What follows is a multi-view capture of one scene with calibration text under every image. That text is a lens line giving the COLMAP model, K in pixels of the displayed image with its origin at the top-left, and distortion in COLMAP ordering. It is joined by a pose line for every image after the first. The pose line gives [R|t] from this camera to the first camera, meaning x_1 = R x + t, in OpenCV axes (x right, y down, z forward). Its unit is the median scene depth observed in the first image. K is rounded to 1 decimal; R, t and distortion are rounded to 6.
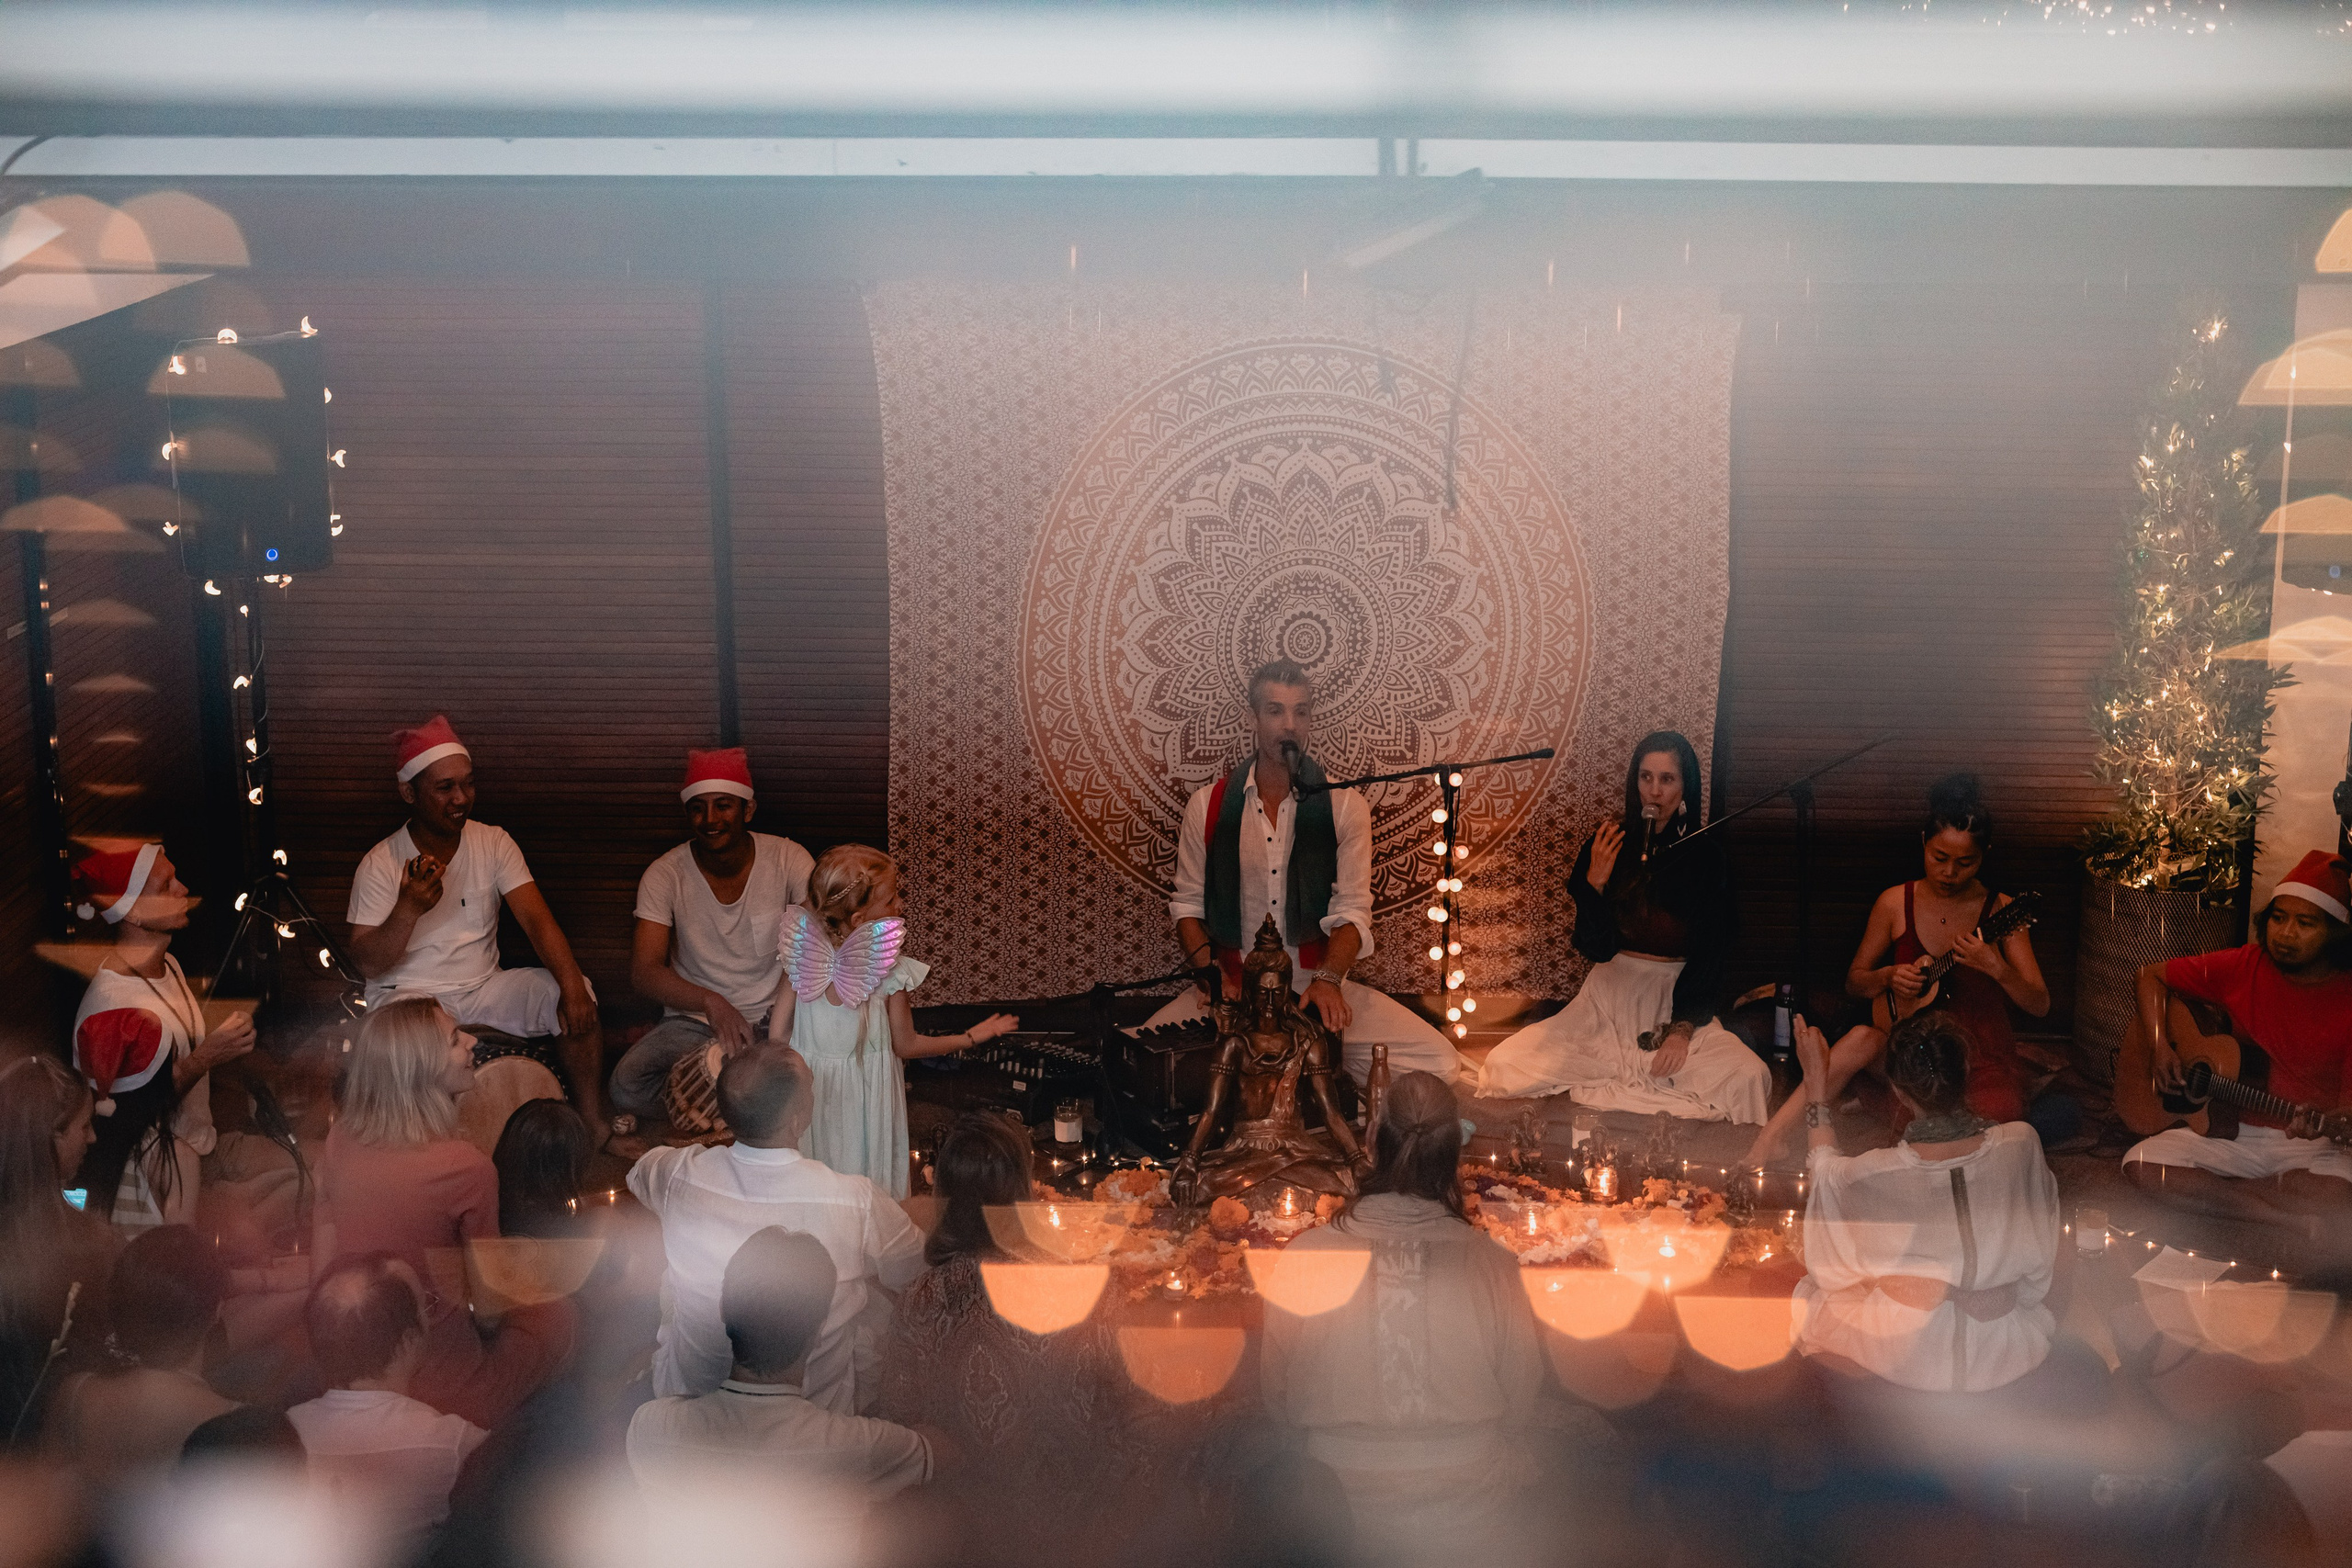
lens RADIAL K [[3419.4, 0, 1195.7], [0, 3419.4, 805.6], [0, 0, 1]] dist [0.009864, 0.000000]
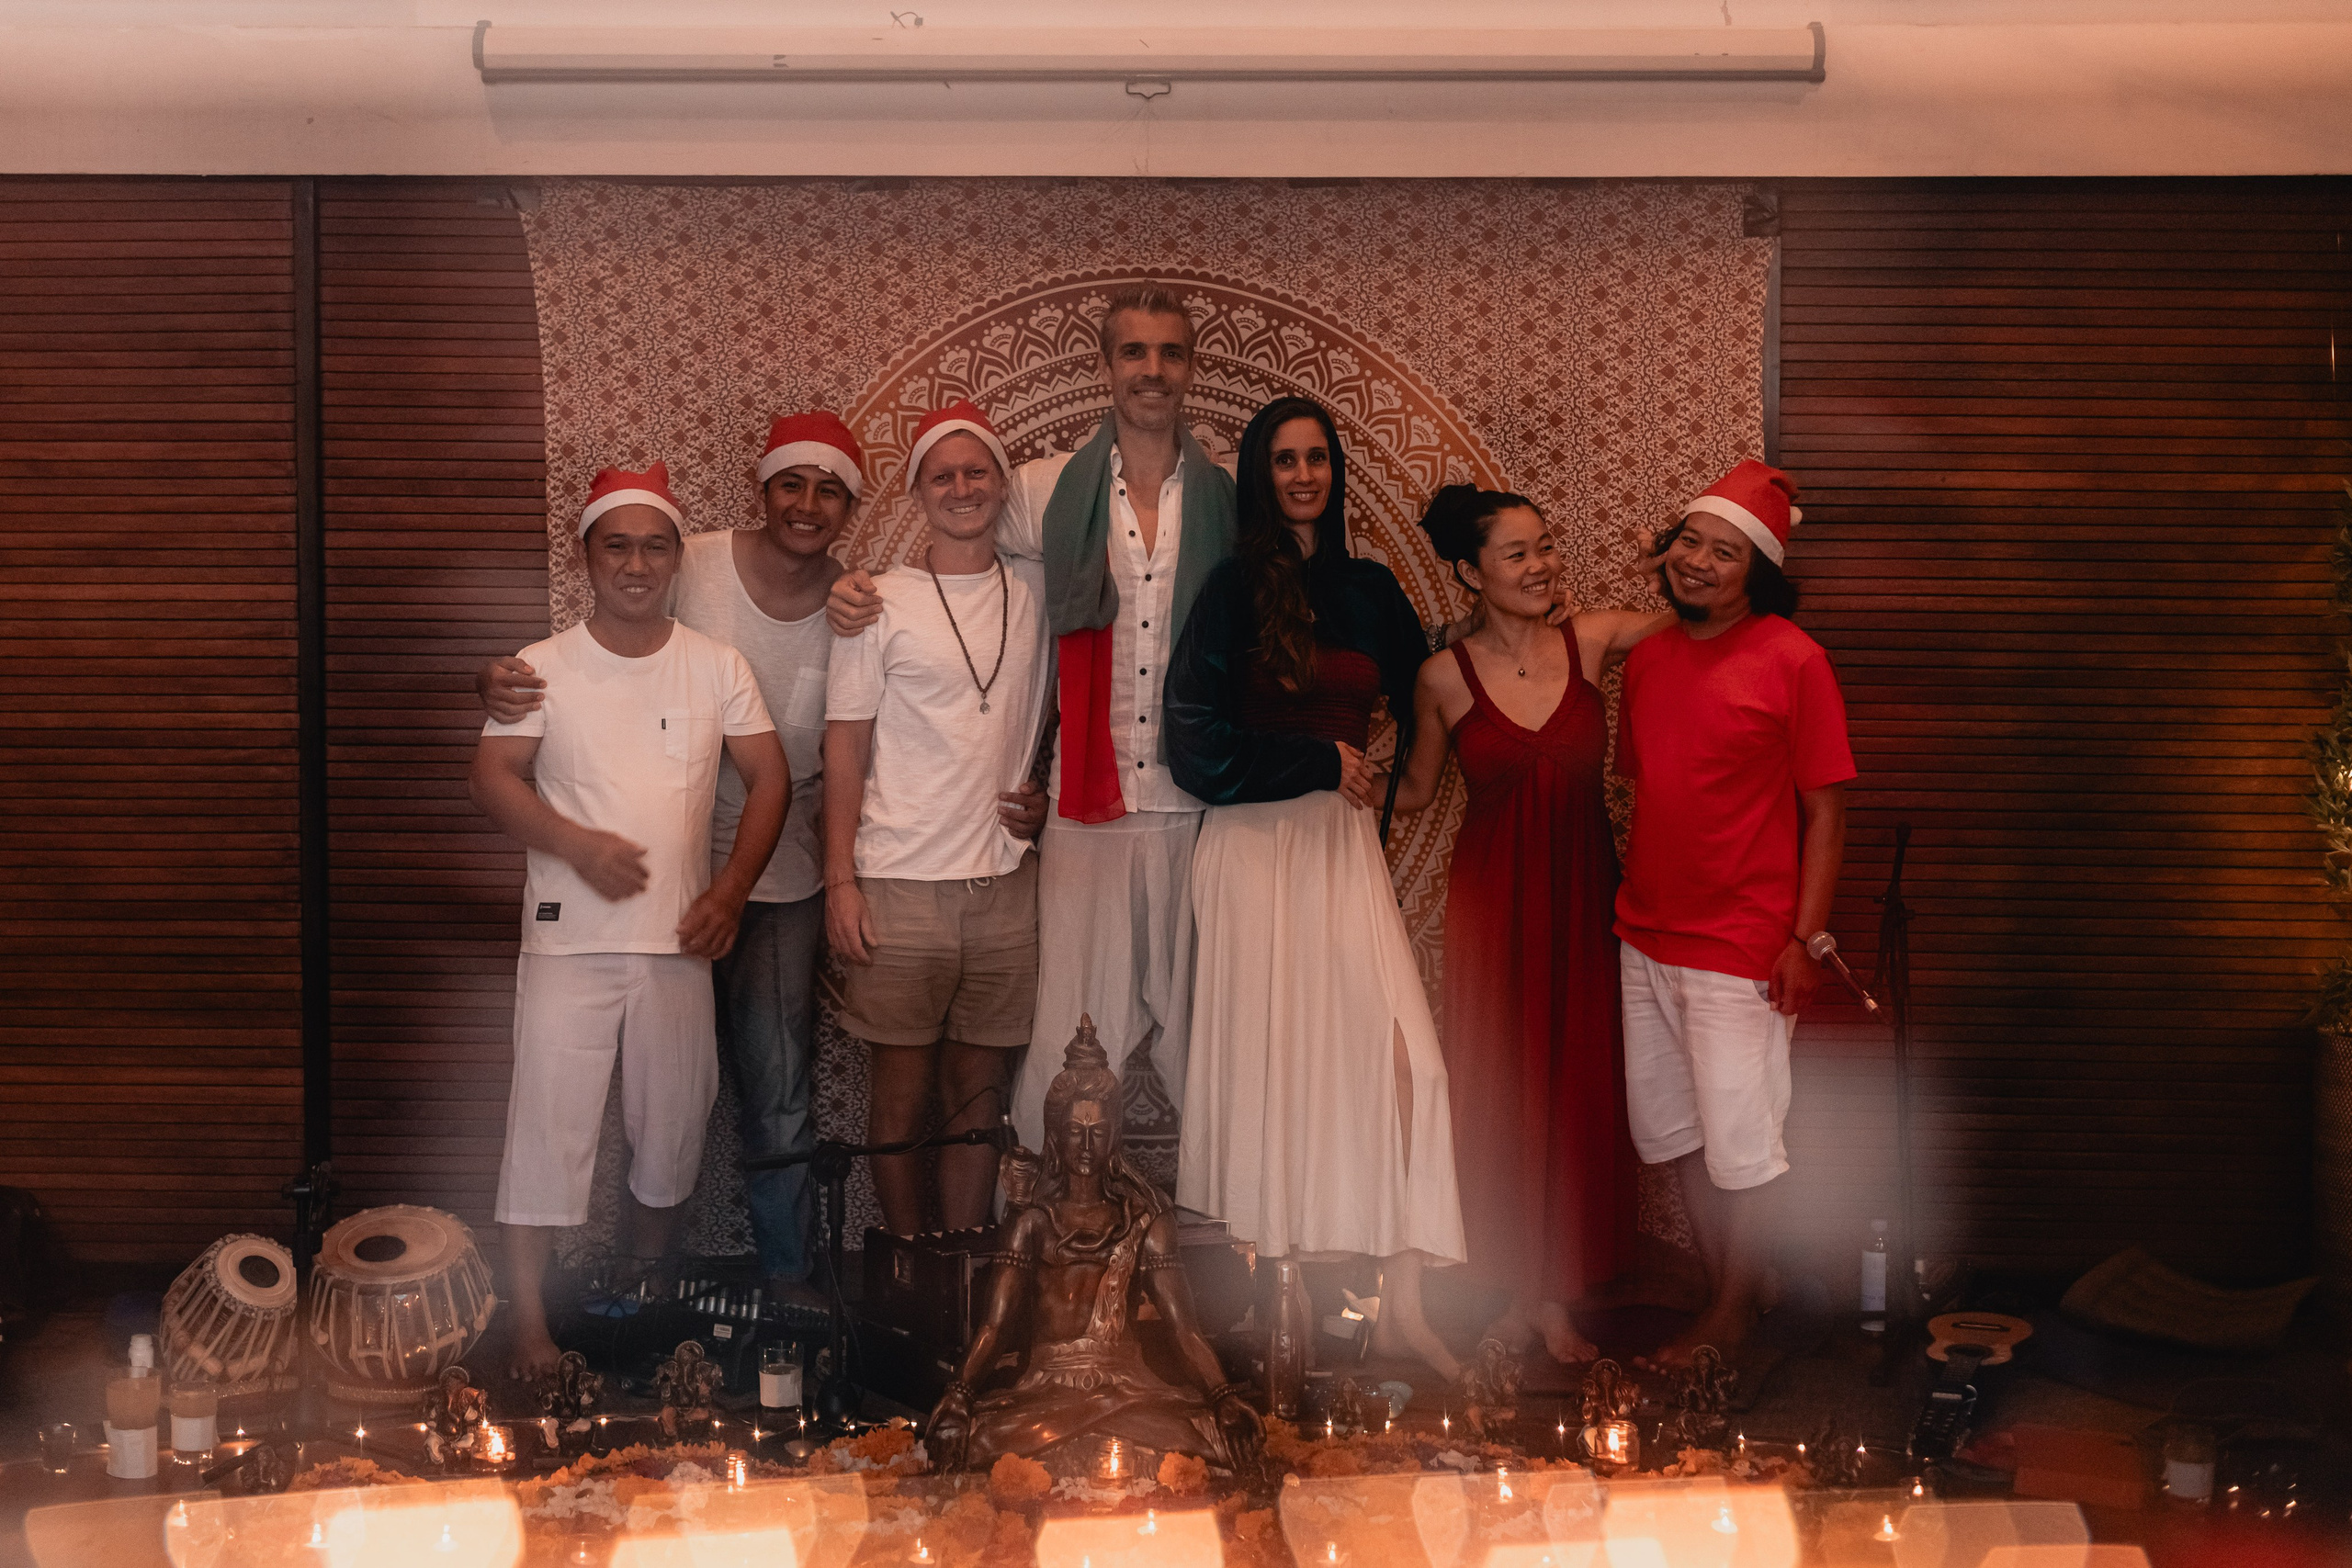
lens RADIAL K [[3419.4, 0, 1081.8], [0, 3419.4, 925.6], [0, 0, 1]] dist [0.009864, 0.000000]
pose [[0.999935, 0.001646, -0.011307, 0.026040], [-0.003928, 0.978781, -0.204873, 0.137443], [0.010729, 0.204904, 0.978723, 0.341680]]
